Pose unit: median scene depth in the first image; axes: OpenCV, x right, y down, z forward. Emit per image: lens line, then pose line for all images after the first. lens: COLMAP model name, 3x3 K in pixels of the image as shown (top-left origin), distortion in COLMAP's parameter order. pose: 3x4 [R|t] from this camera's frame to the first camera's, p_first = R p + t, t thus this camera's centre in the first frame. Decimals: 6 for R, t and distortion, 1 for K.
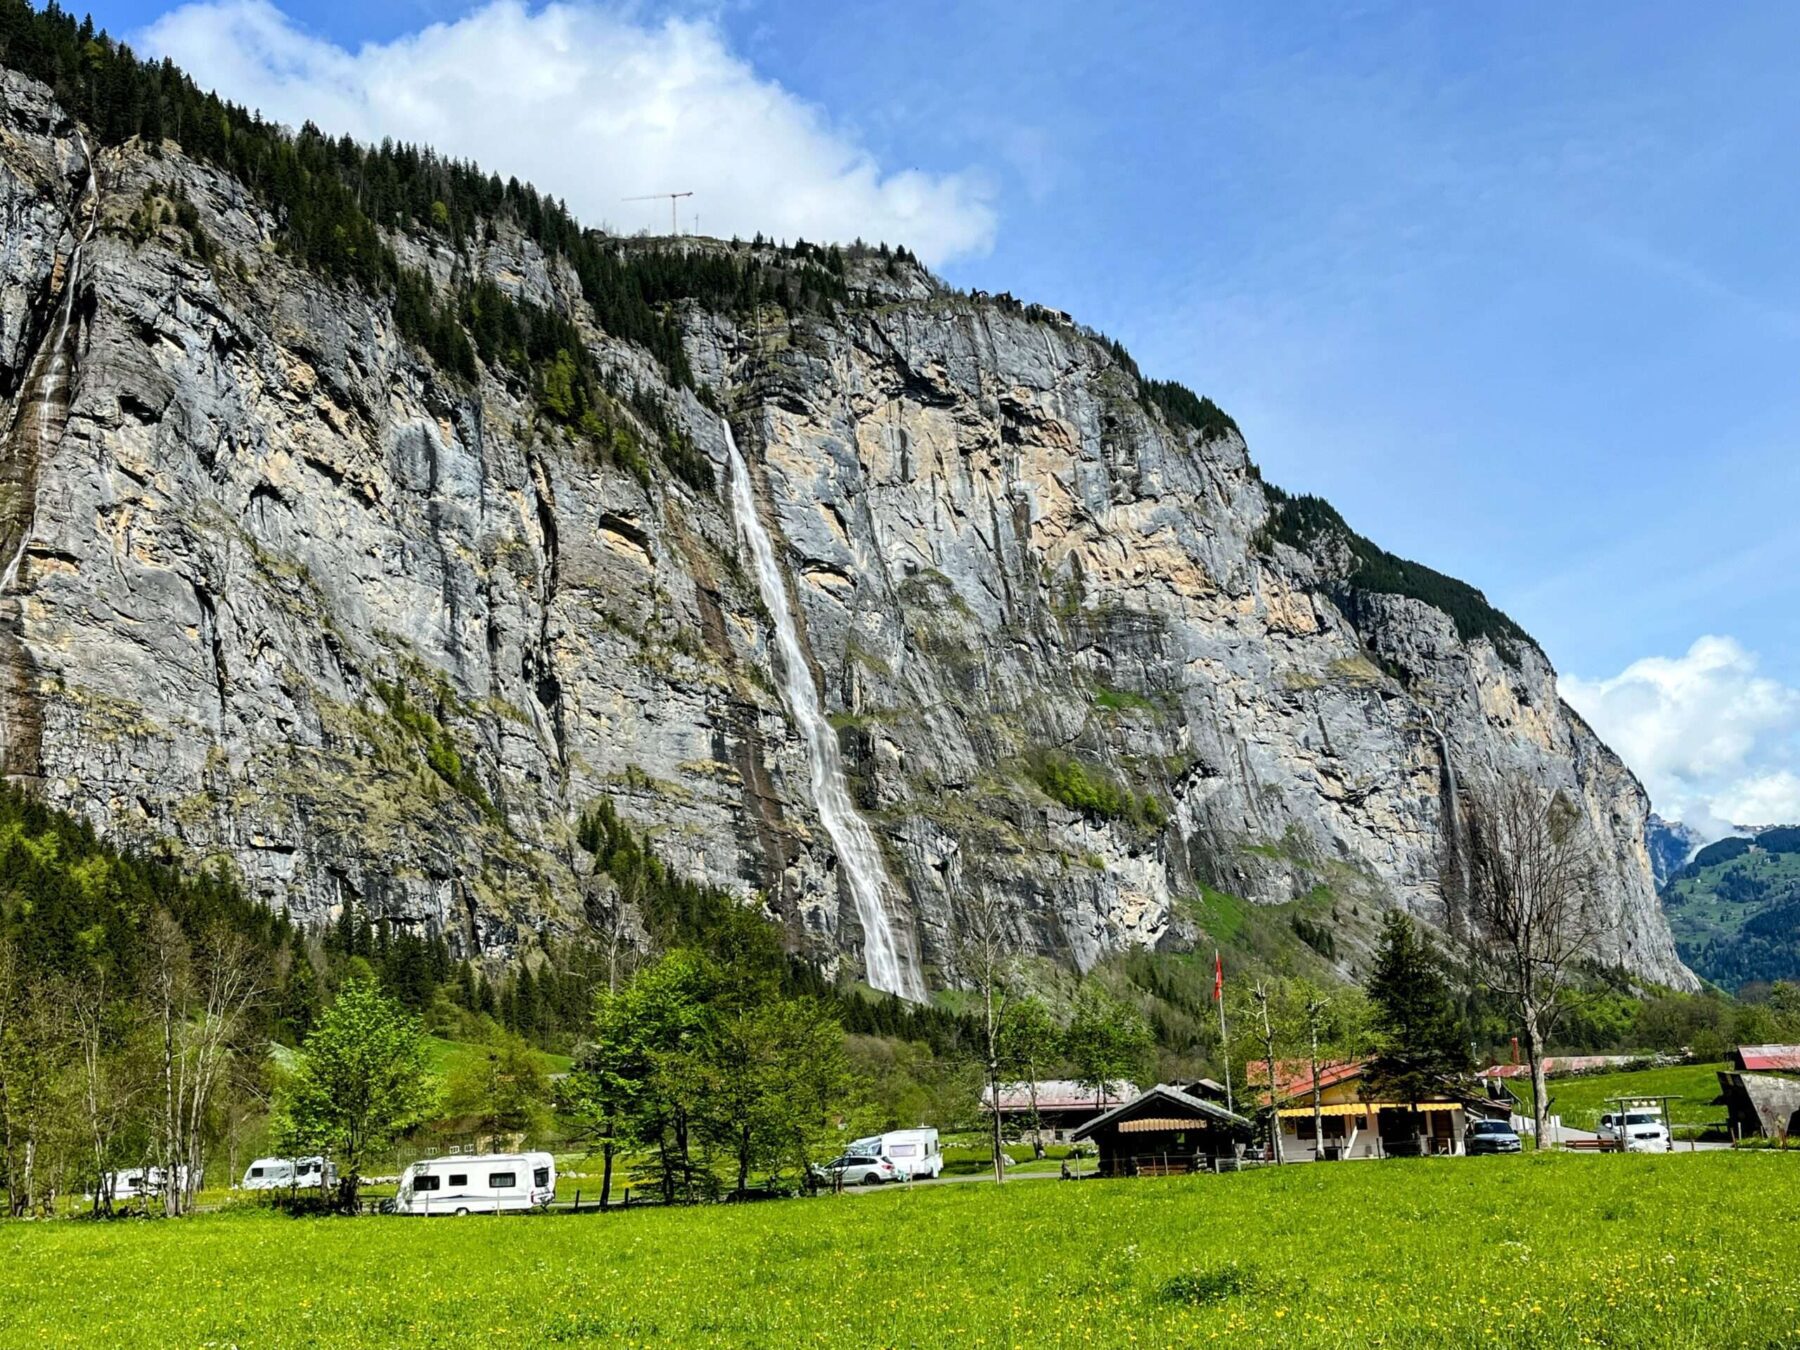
lens RADIAL K [[1781.4, 0, 900.0], [0, 1781.4, 675.0], [0, 0, 1]] dist [0.085524, -0.152564]
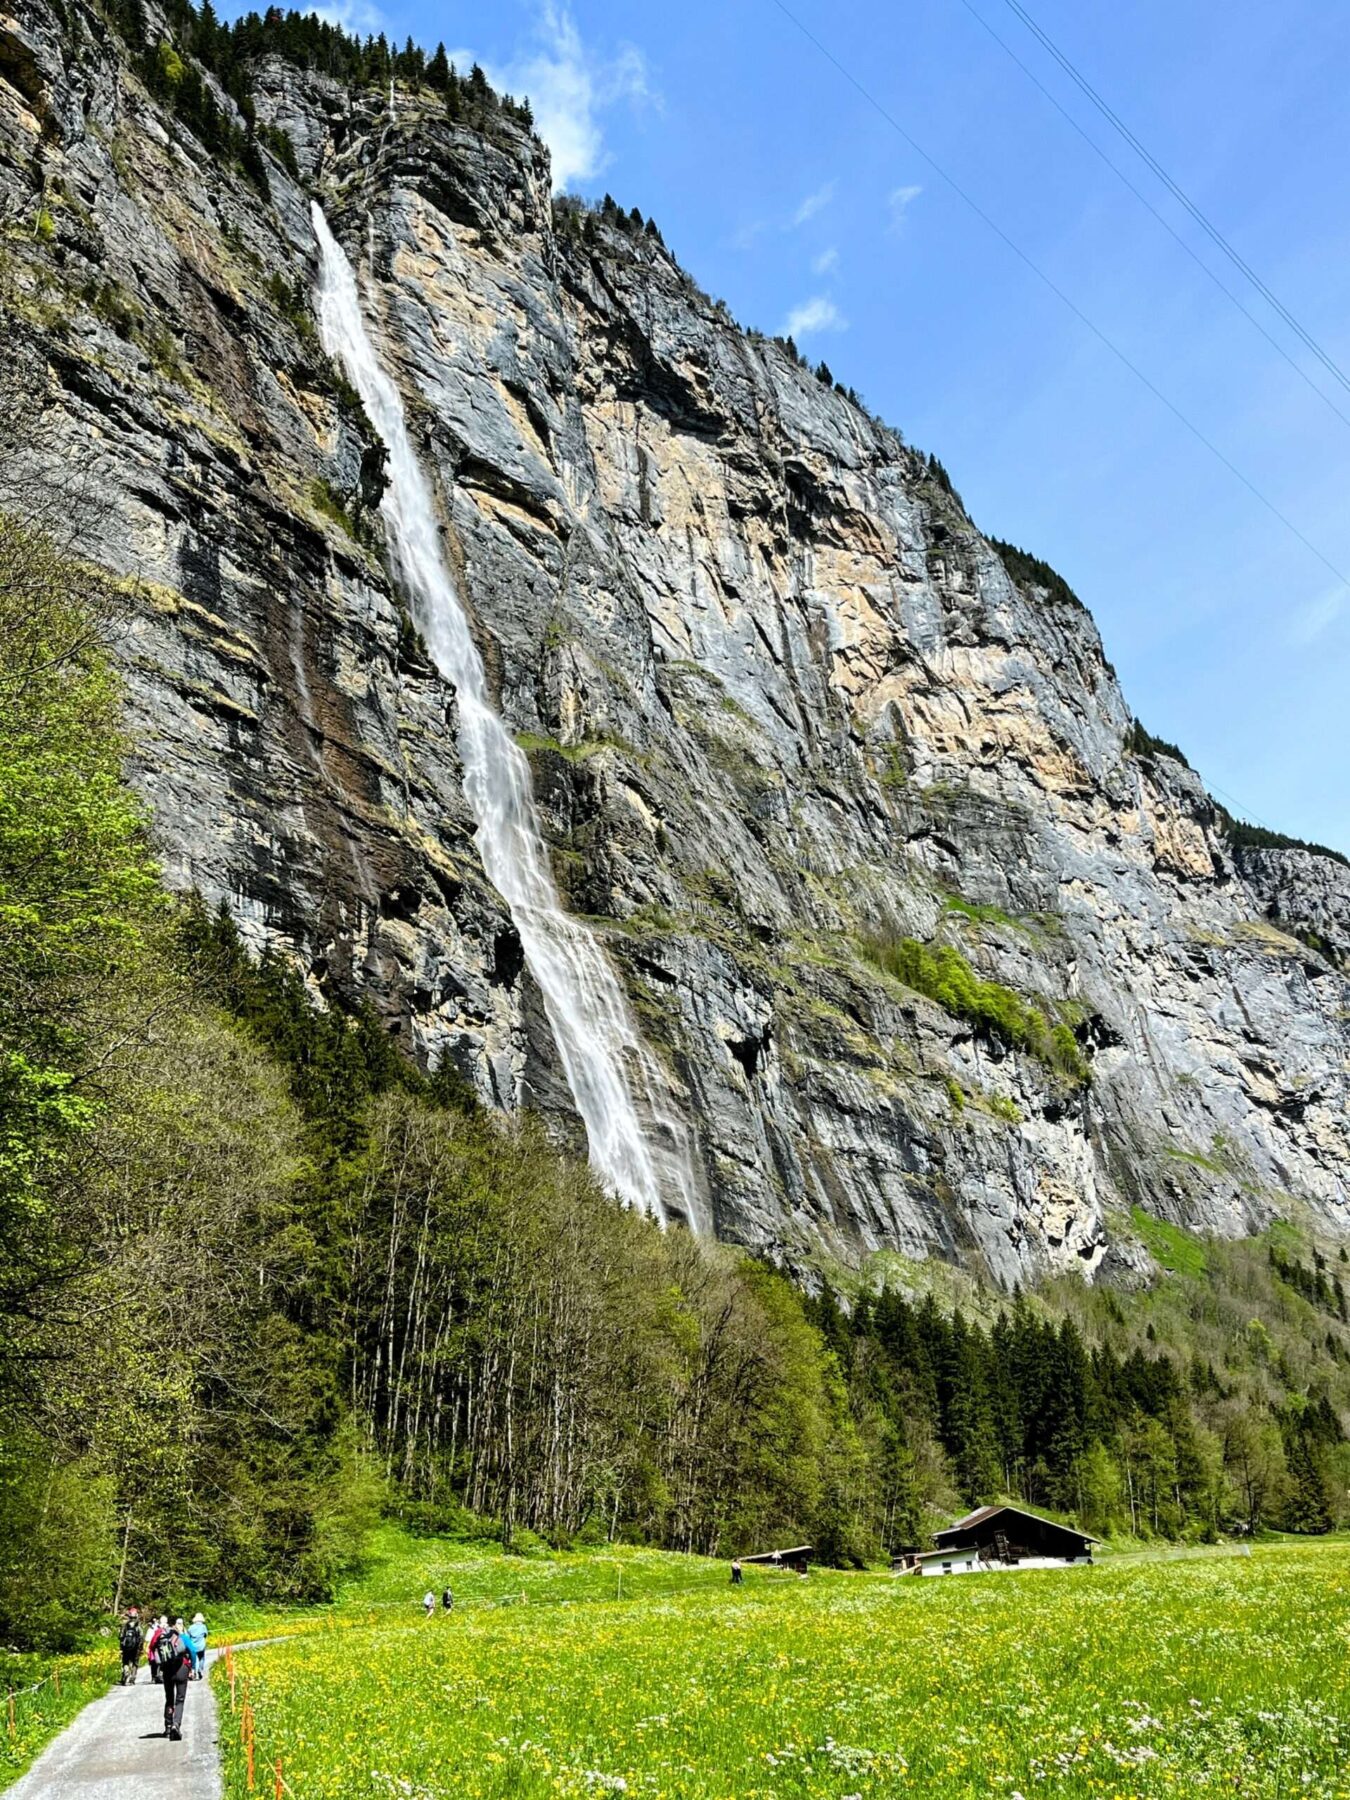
lens RADIAL K [[1781.4, 0, 675.0], [0, 1781.4, 900.0], [0, 0, 1]] dist [0.085524, -0.152564]
pose [[0.999180, 0.003888, 0.040306, -0.013966], [0.001330, 0.991691, -0.128638, 0.122431], [-0.040472, 0.128586, 0.990872, 0.498267]]
